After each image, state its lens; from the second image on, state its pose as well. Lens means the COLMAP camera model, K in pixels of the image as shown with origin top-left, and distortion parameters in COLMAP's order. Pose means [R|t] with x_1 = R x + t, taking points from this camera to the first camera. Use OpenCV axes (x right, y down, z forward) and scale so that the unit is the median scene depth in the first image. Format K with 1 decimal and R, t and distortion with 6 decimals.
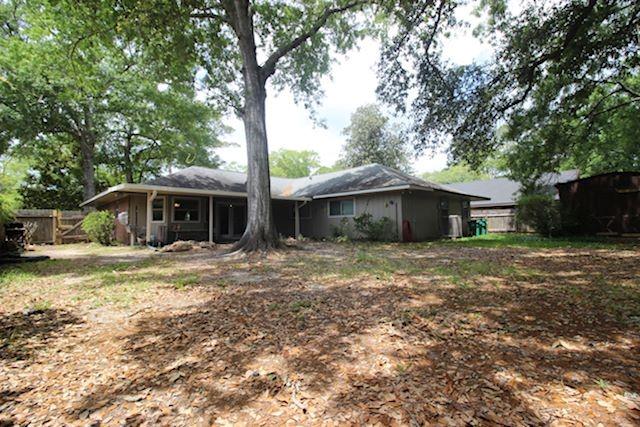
lens RADIAL K [[296.0, 0, 324.5], [0, 296.0, 209.2], [0, 0, 1]] dist [-0.001626, -0.012095]
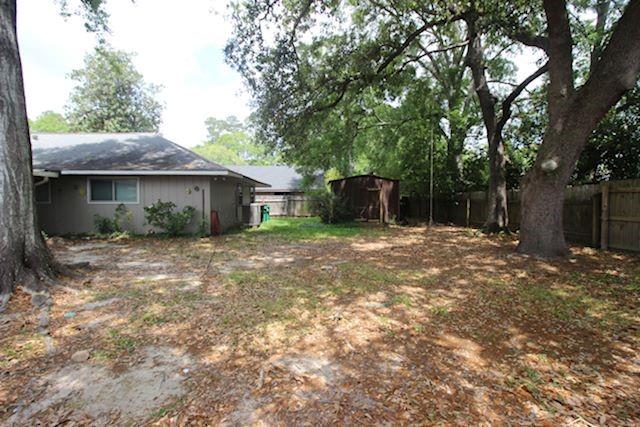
lens RADIAL K [[296.0, 0, 324.5], [0, 296.0, 209.2], [0, 0, 1]] dist [-0.001626, -0.012095]
pose [[0.680476, -0.006605, 0.732740, -0.116211], [-0.051528, 0.997053, 0.056840, -0.025992], [-0.730956, -0.076434, 0.678131, 0.147010]]
